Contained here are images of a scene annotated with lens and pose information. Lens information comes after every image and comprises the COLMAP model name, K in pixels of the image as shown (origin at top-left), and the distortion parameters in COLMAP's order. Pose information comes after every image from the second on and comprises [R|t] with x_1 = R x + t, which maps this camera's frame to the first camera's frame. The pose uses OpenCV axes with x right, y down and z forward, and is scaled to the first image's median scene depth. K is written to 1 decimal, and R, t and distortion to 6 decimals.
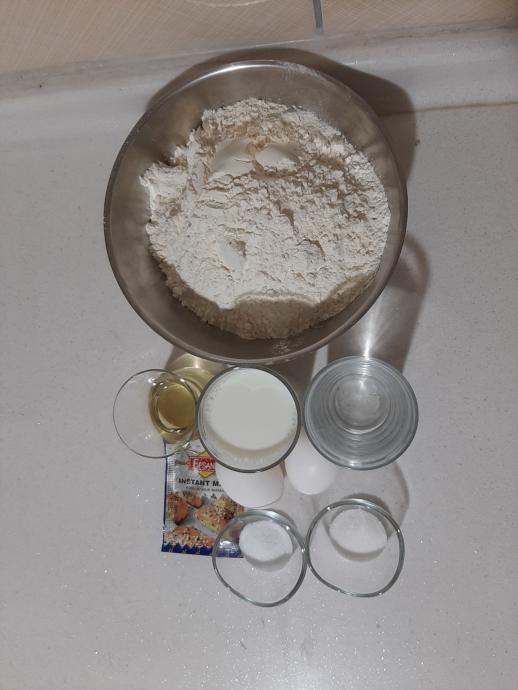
lens RADIAL K [[568.7, 0, 259.0], [0, 568.7, 345.0], [0, 0, 1]] dist [-0.066775, -0.002219]
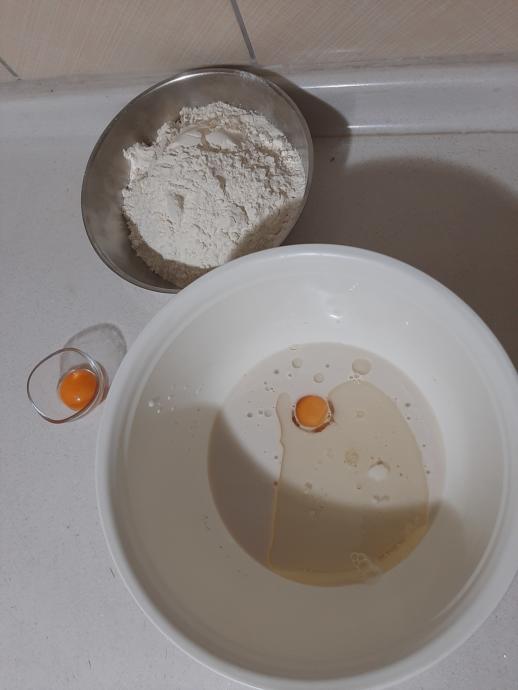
lens RADIAL K [[568.7, 0, 259.0], [0, 568.7, 345.0], [0, 0, 1]] dist [-0.066775, -0.002219]
pose [[0.980573, 0.162458, -0.109931, 0.314213], [-0.179254, 0.969721, -0.165858, 0.298599], [0.079657, 0.182342, 0.980003, -0.140937]]
